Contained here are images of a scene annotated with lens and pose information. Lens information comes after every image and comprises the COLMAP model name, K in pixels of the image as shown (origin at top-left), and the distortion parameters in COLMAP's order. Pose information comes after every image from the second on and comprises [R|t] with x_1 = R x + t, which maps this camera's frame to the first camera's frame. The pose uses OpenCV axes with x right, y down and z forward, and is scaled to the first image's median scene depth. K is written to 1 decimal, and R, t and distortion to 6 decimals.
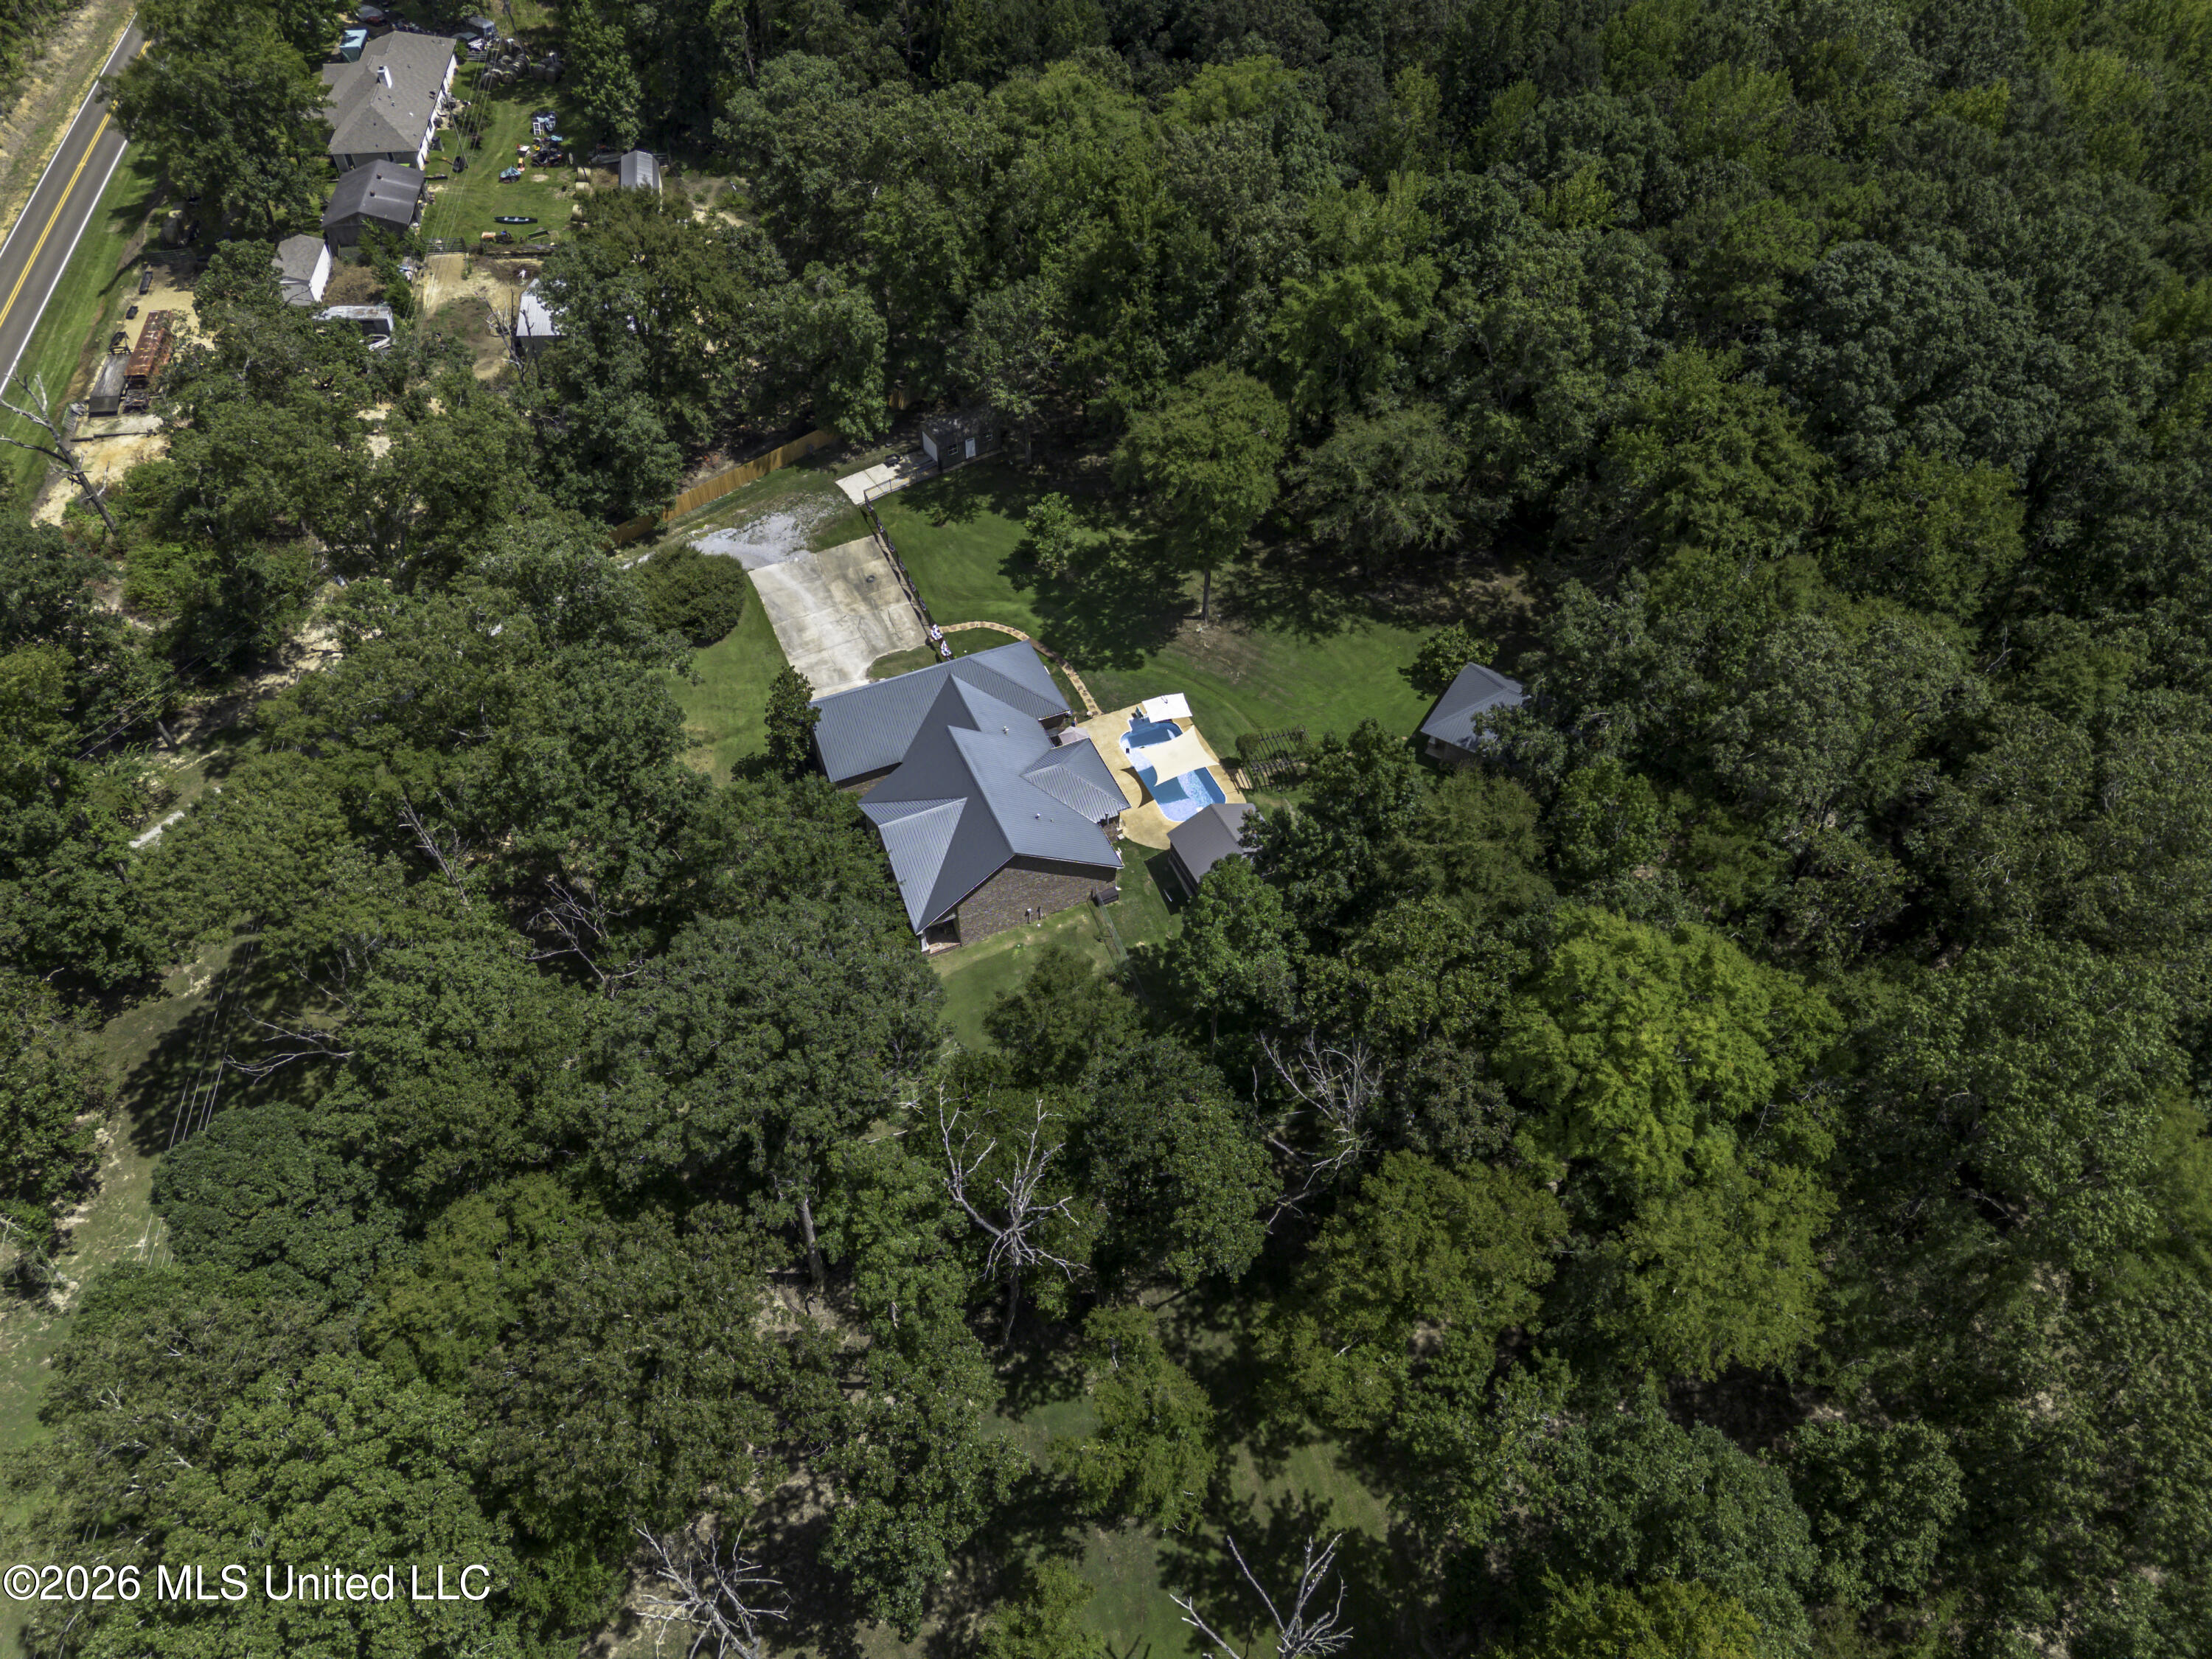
lens RADIAL K [[1562.1, 0, 1098.3], [0, 1562.1, 852.4], [0, 0, 1]] dist [0.052914, -0.029575]
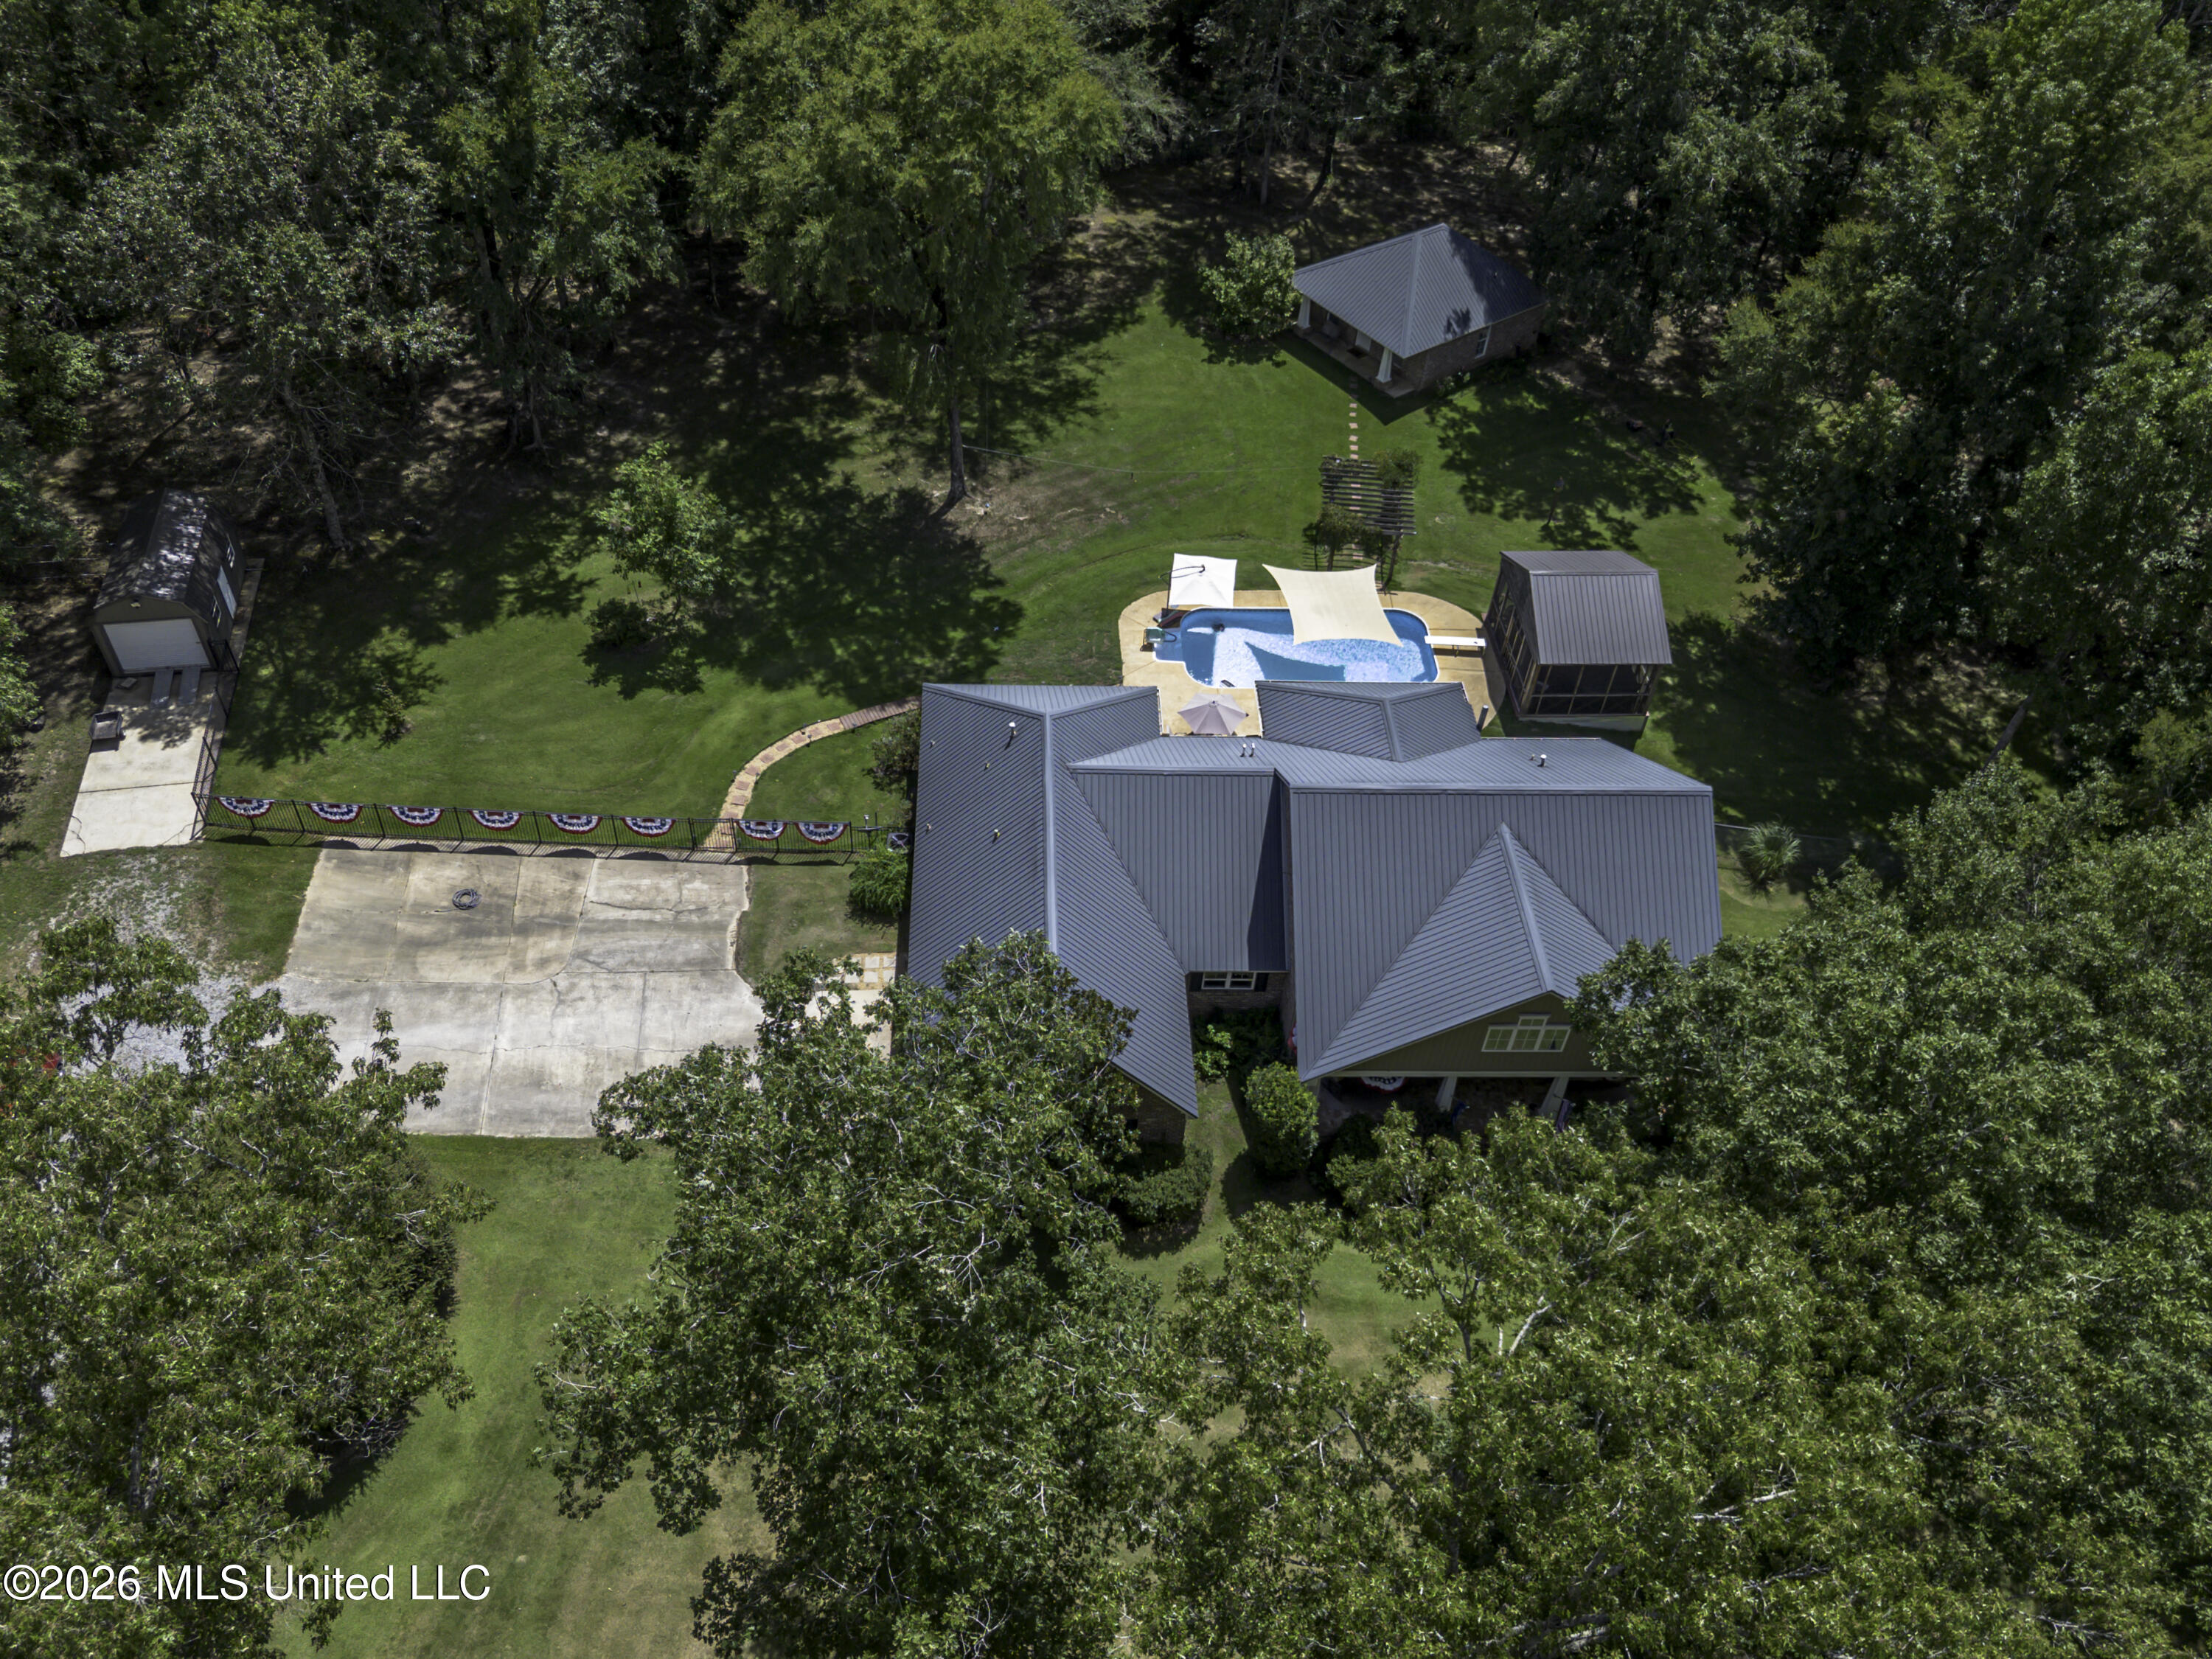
lens RADIAL K [[1707.3, 0, 1106.0], [0, 1707.3, 829.5], [0, 0, 1]] dist [0.034480, 0.002314]
pose [[0.366093, -0.654678, 0.661341, -0.365466], [0.680109, 0.673300, 0.290034, -0.205563], [-0.635160, 0.343604, 0.691743, 0.604438]]
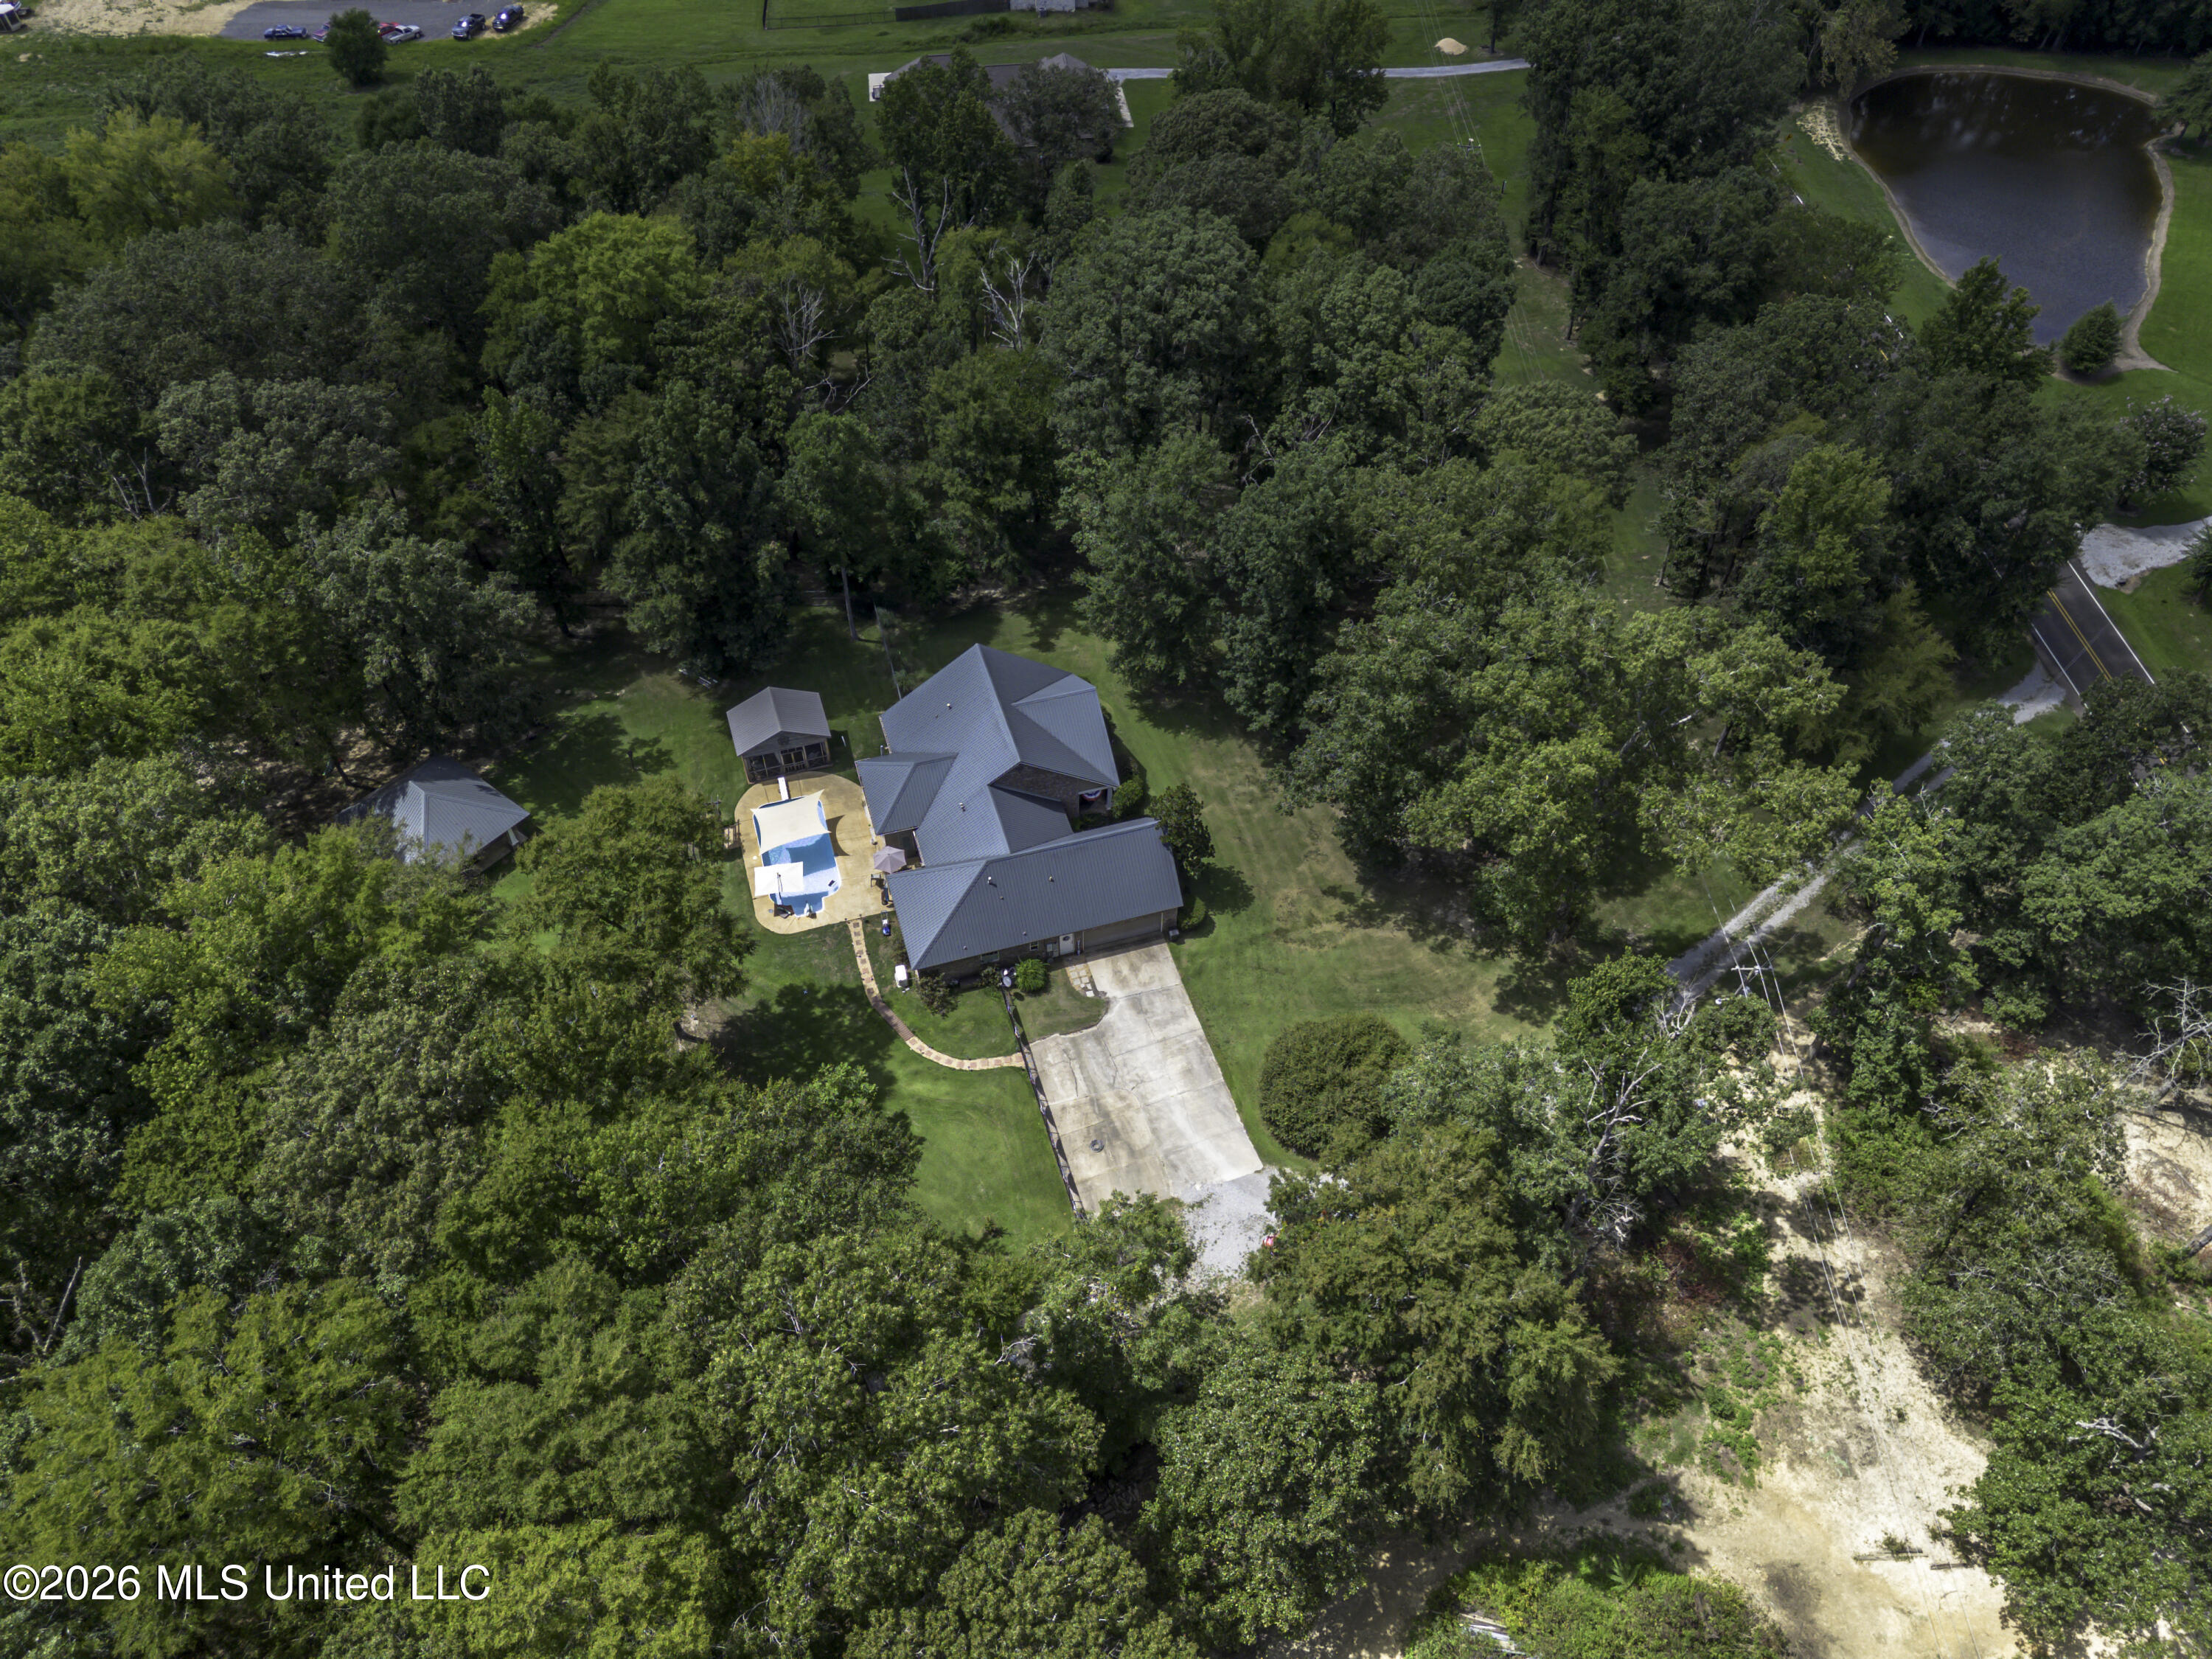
lens RADIAL K [[1562.7, 0, 1101.7], [0, 1562.7, 837.3], [0, 0, 1]] dist [0.057403, -0.045229]
pose [[-0.992526, -0.088559, 0.083963, -0.199466], [0.096149, -0.143780, 0.984928, -0.893772], [-0.075152, 0.985639, 0.151221, 0.757628]]
